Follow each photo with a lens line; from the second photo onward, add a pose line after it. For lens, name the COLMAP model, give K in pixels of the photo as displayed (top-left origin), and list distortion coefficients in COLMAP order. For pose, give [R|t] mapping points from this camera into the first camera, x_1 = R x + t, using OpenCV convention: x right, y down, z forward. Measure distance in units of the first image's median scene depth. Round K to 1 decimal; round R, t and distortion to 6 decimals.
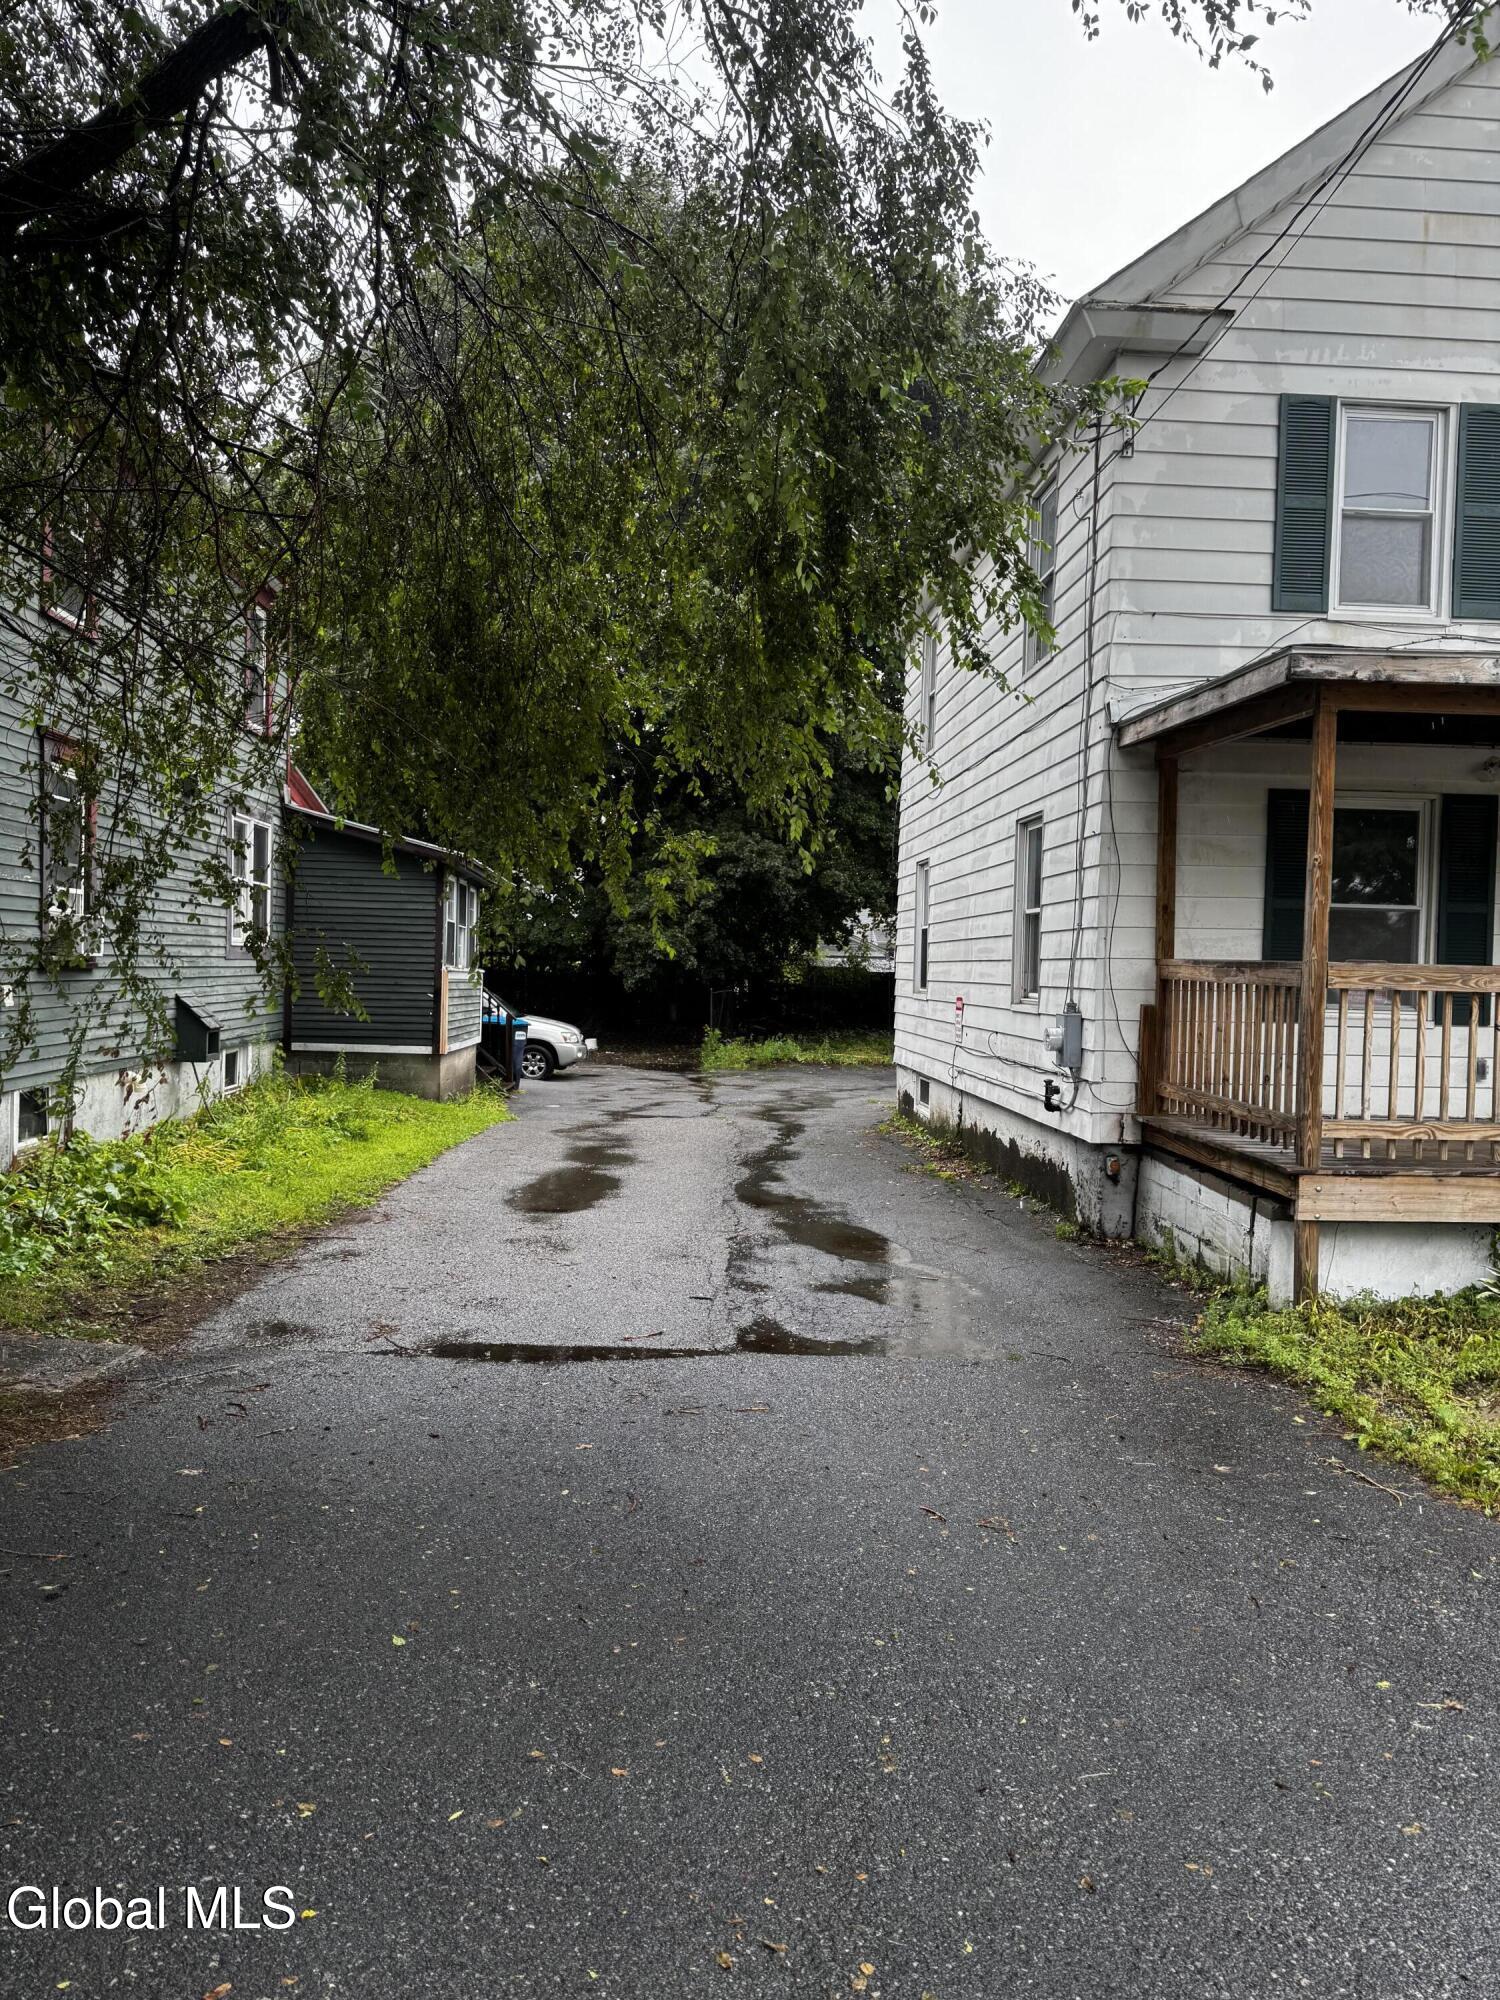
lens RADIAL K [[1428.9, 0, 741.6], [0, 1428.9, 995.7], [0, 0, 1]] dist [0.004818, -0.001392]
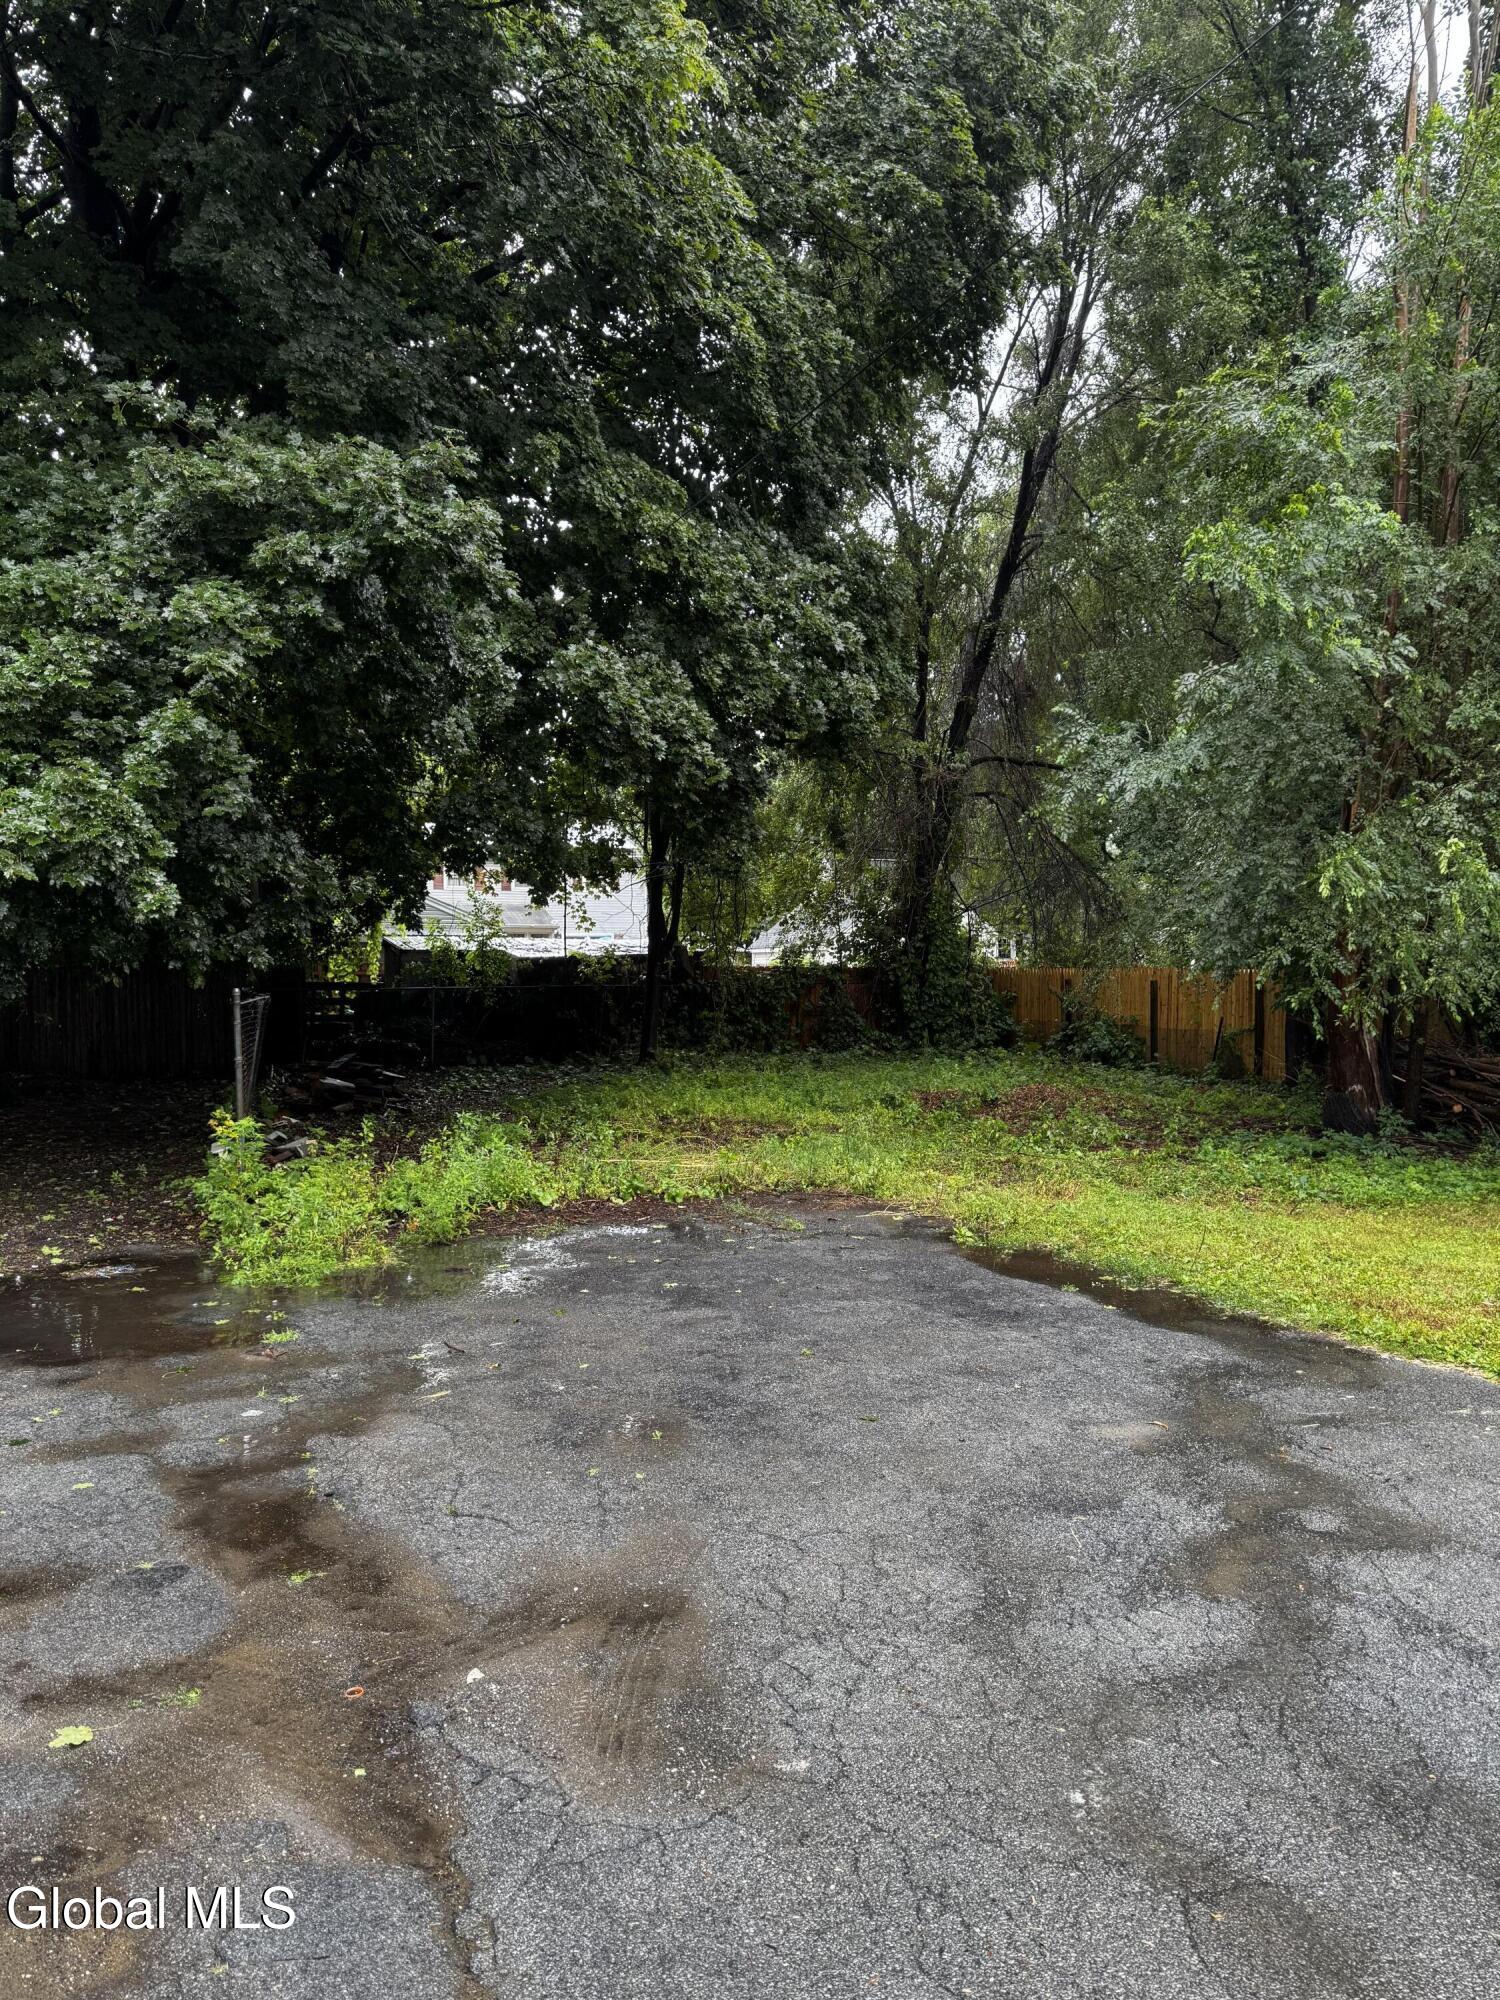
lens RADIAL K [[1428.9, 0, 741.6], [0, 1428.9, 995.7], [0, 0, 1]] dist [0.004818, -0.001392]
pose [[0.940777, -0.030340, 0.337666, -0.021987], [0.029360, 0.999537, 0.008012, -0.006147], [-0.337753, 0.002376, 0.941232, 0.674507]]
